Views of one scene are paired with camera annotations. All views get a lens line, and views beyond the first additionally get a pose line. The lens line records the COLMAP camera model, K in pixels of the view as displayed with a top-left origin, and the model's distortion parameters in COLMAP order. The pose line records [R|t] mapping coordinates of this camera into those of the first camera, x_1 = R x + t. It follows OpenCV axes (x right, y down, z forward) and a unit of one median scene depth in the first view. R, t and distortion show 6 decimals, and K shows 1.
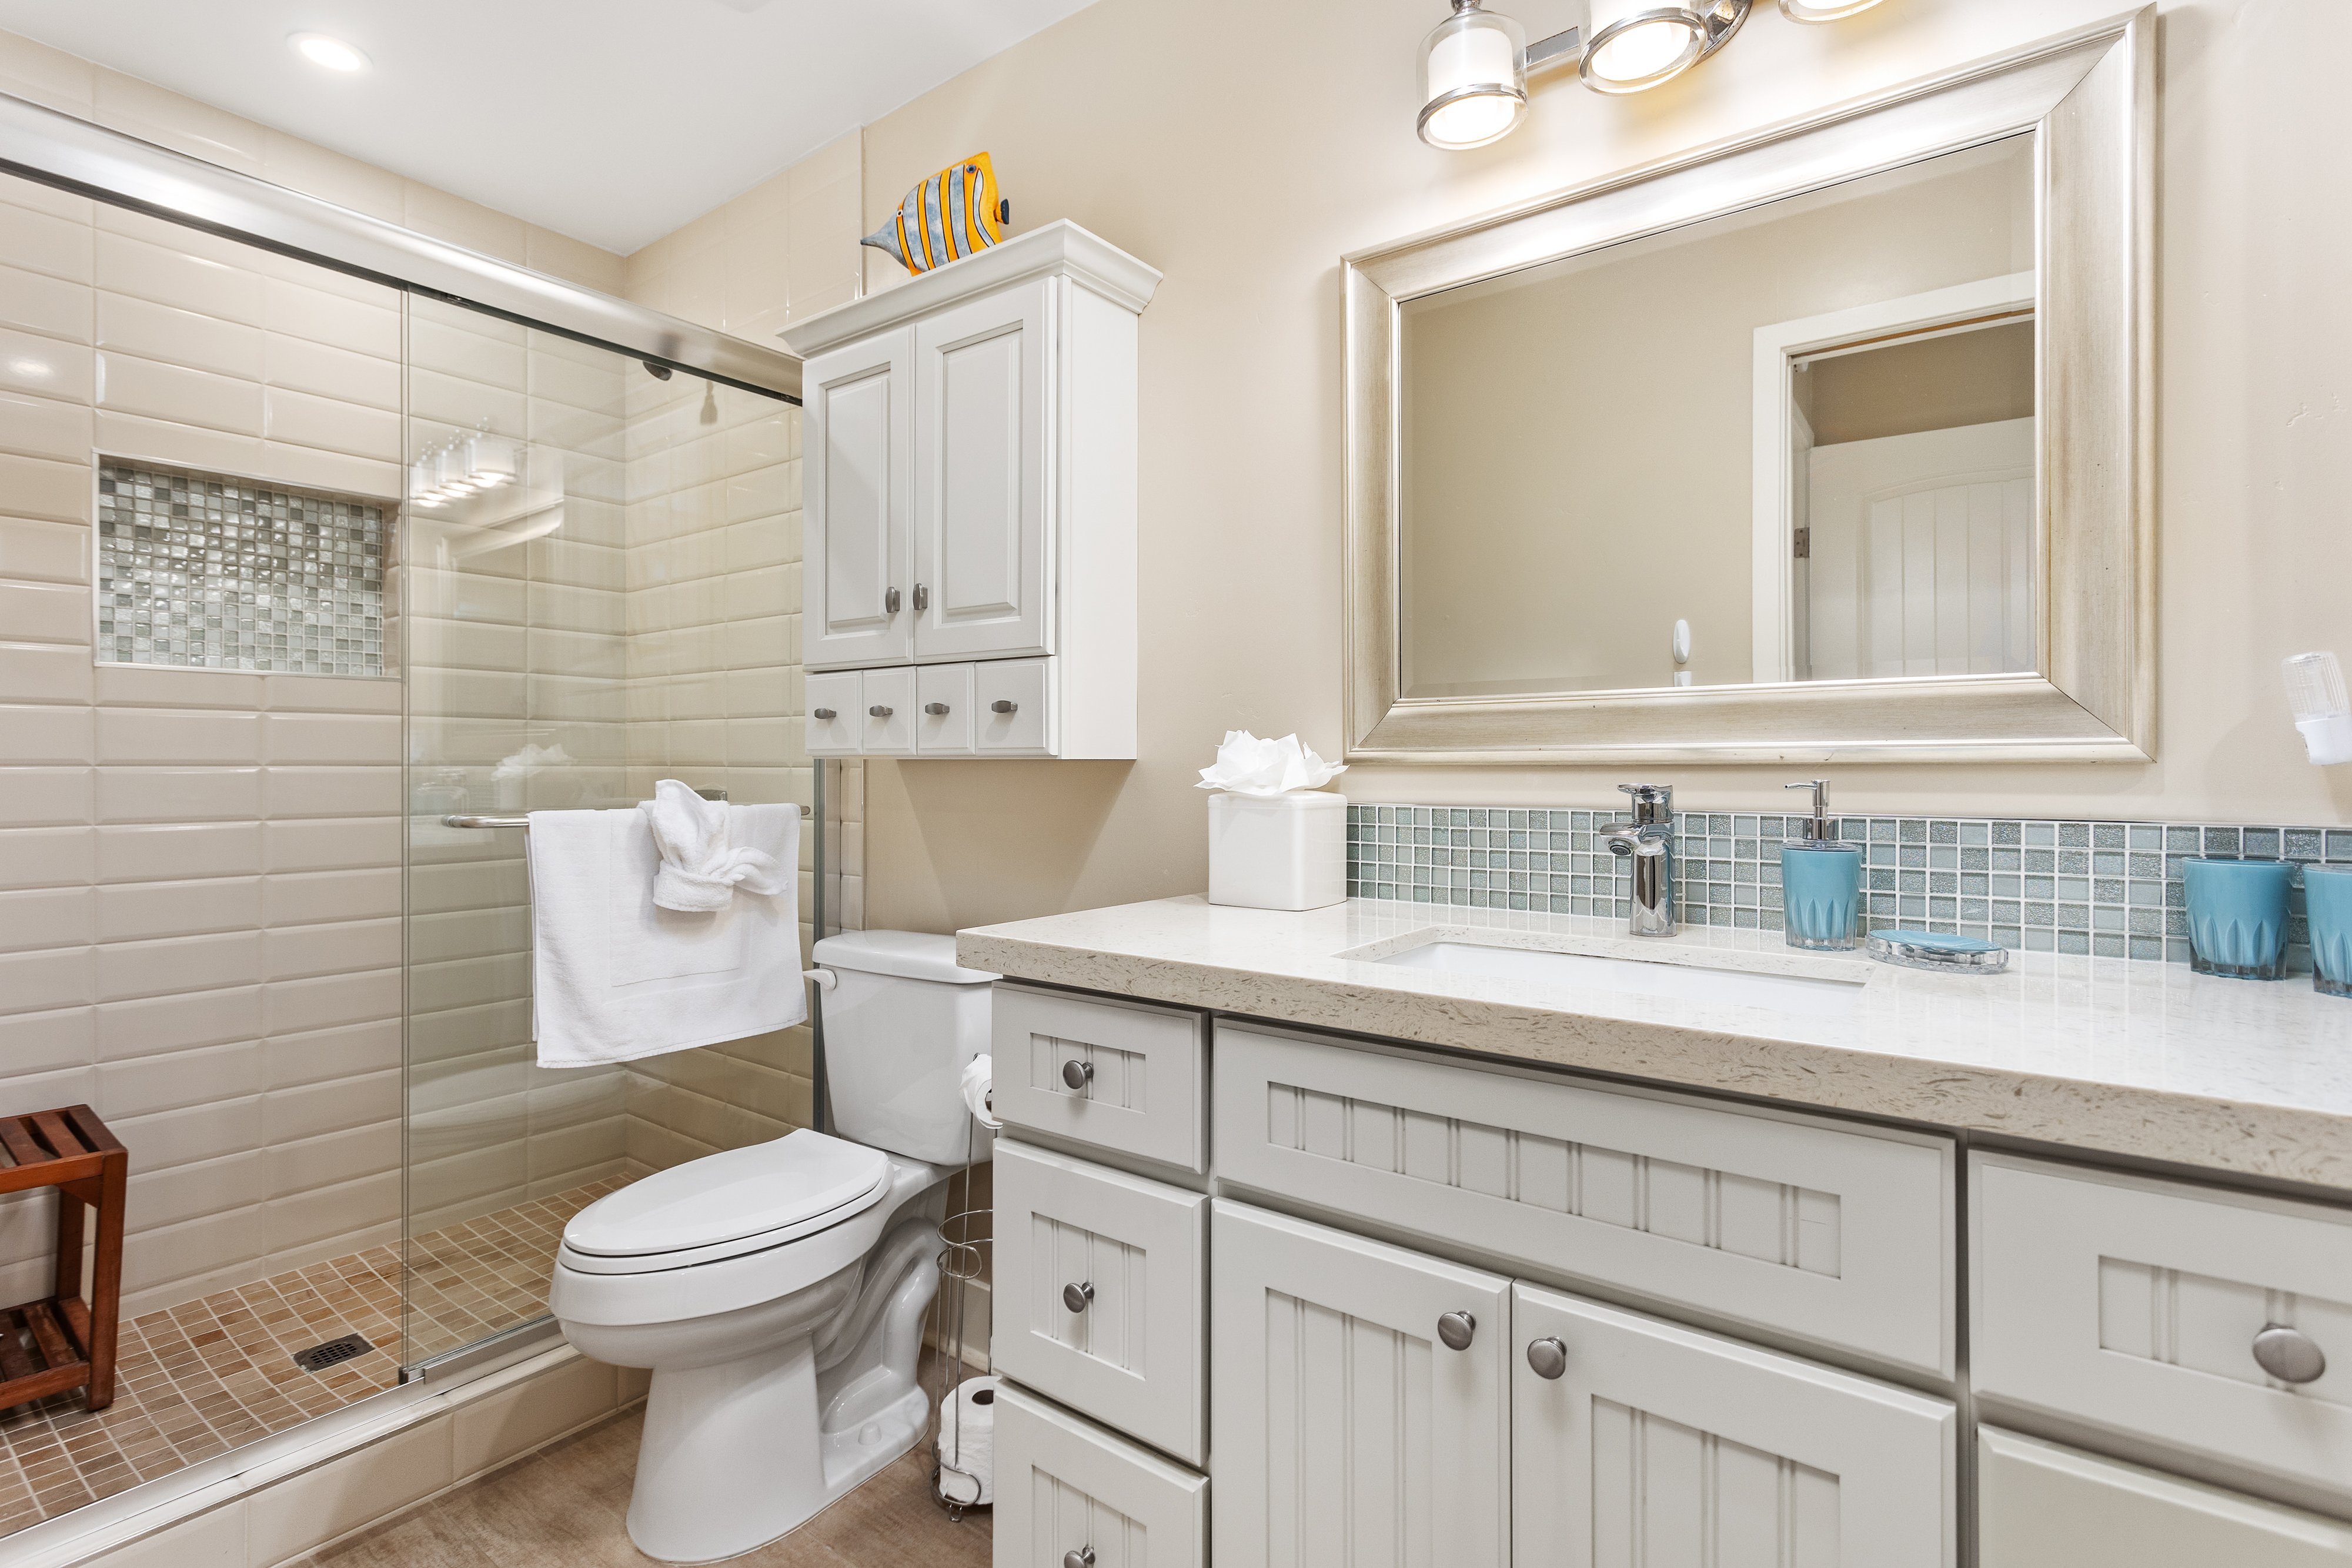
lens RADIAL K [[1104.5, 0, 1172.8], [0, 1104.5, 764.3], [0, 0, 1]] dist [-0.000070, 0.000726]
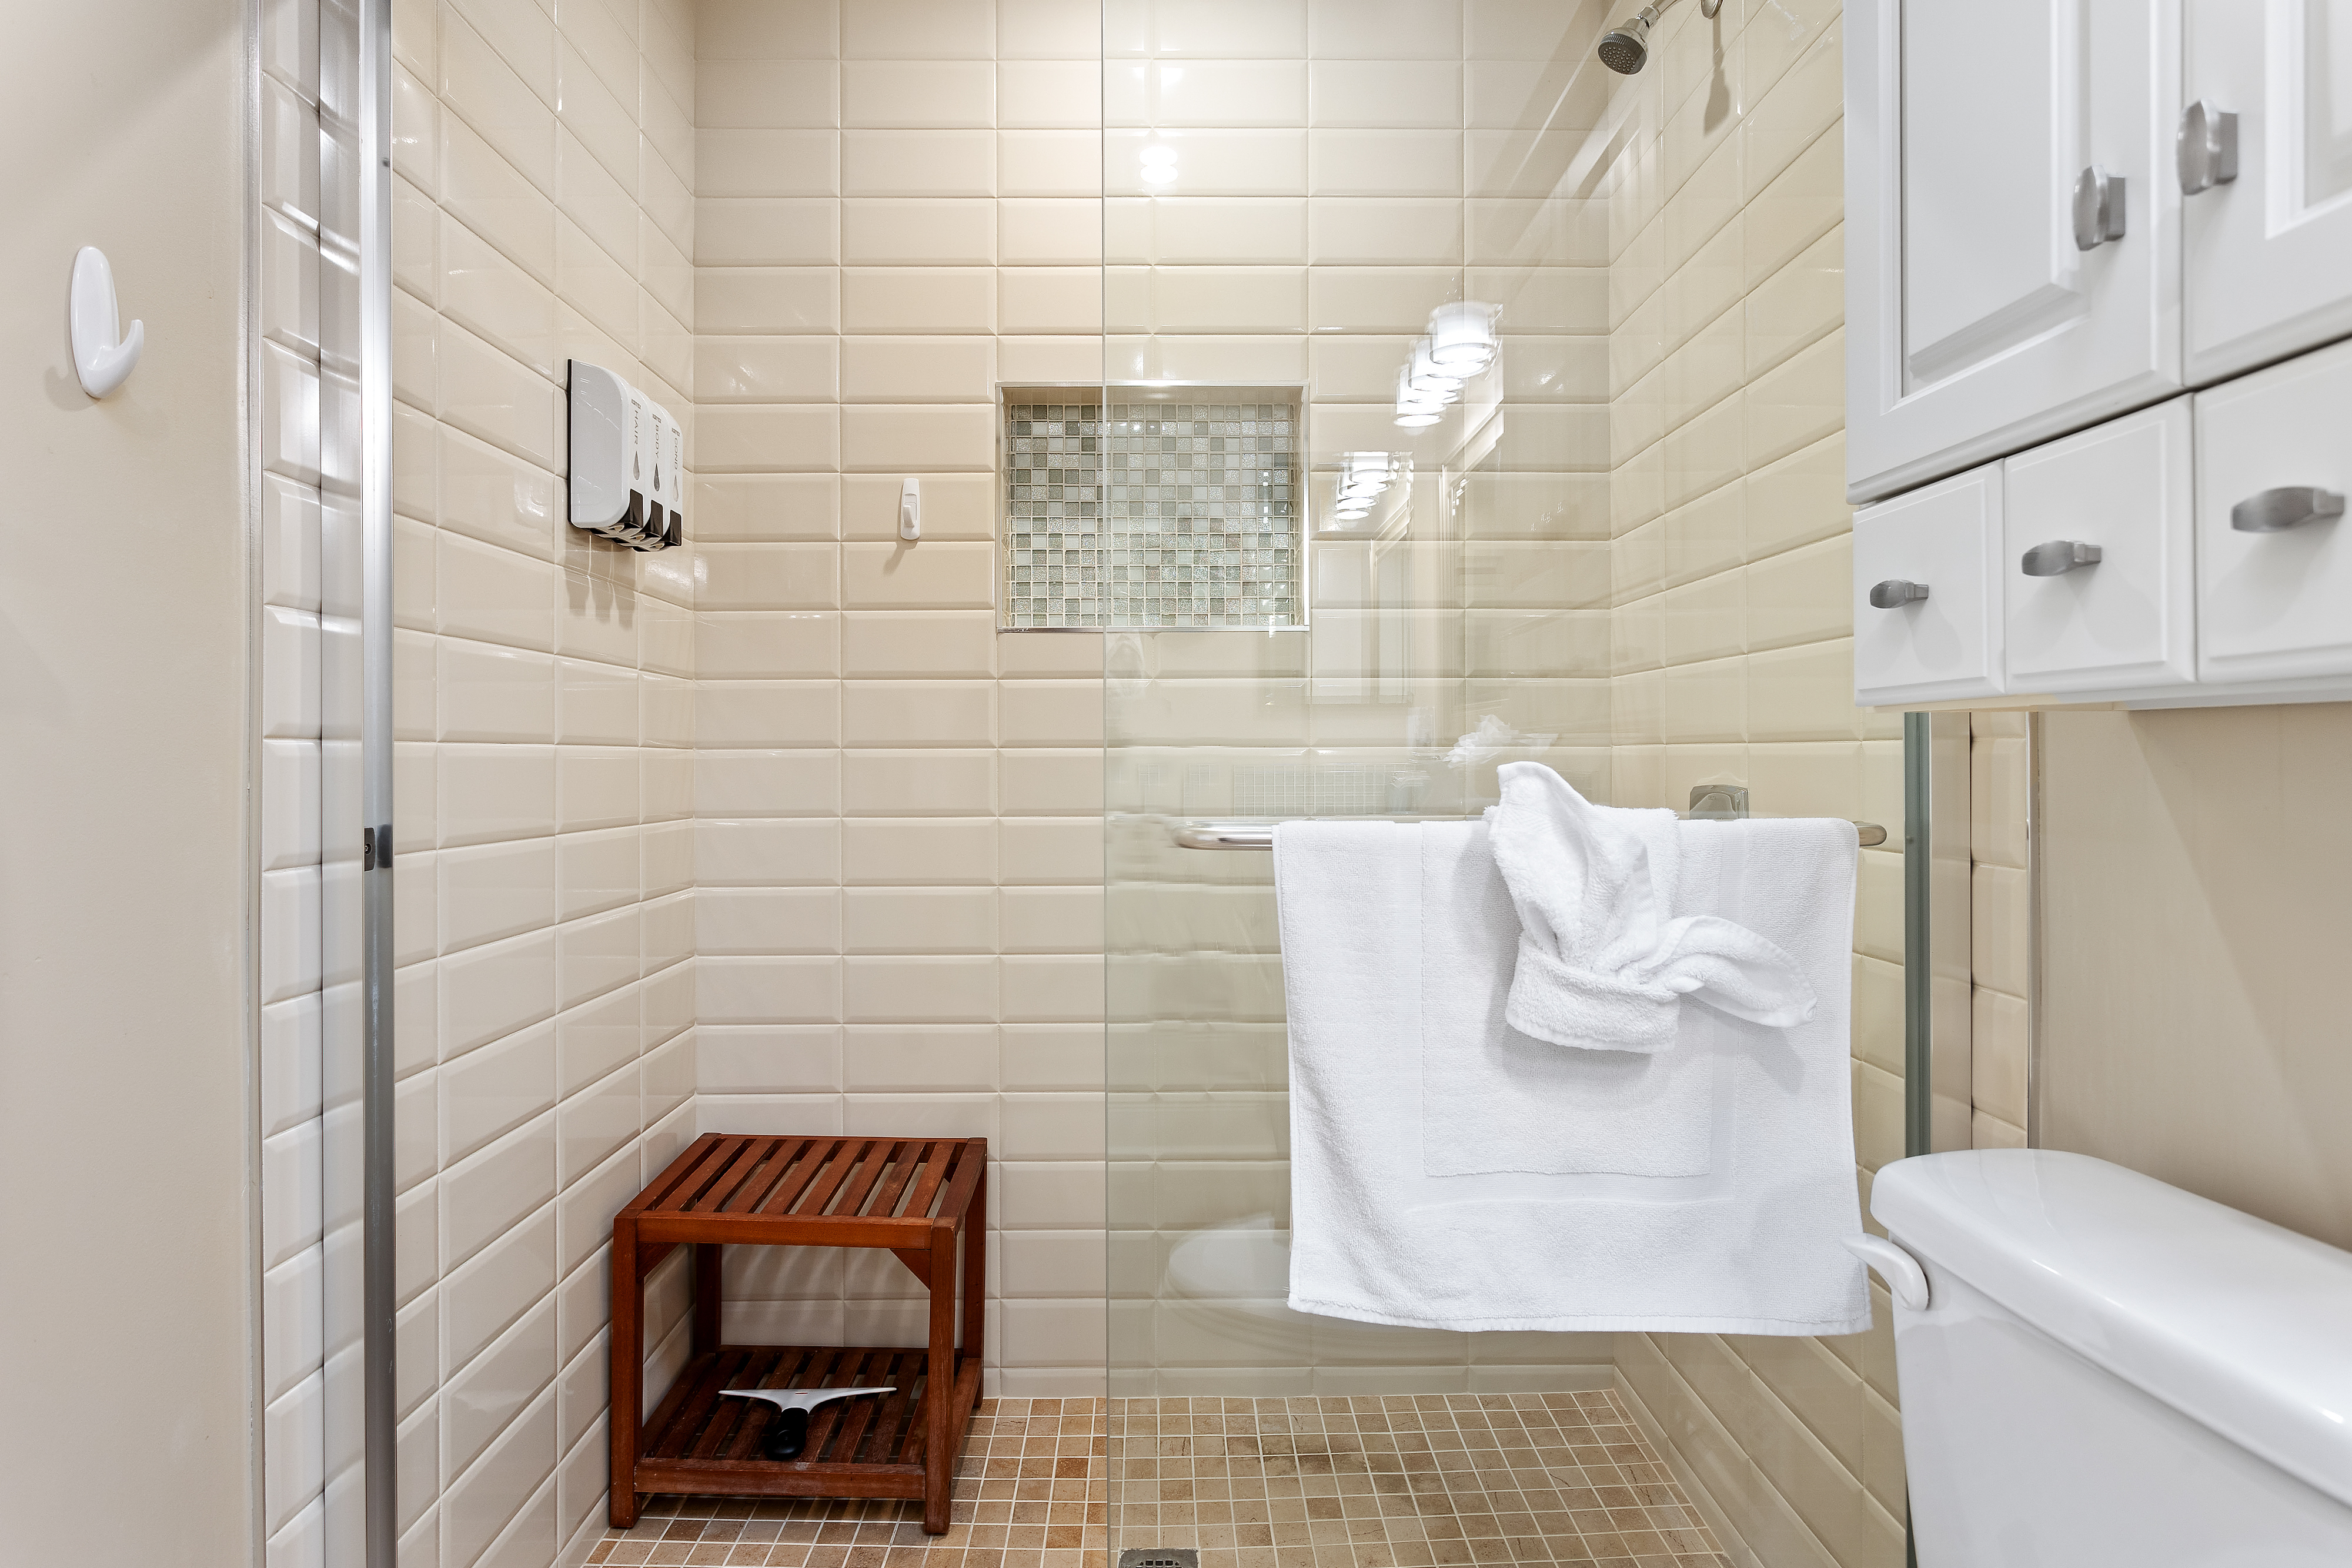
lens RADIAL K [[1237.9, 0, 1170.6], [0, 1237.9, 760.8], [0, 0, 1]] dist [0.000264, 0.000946]
pose [[0.606332, -0.002274, -0.795209, -0.123369], [0.008444, 0.999958, 0.003578, 0.009550], [0.795167, -0.008884, 0.606325, 0.530907]]
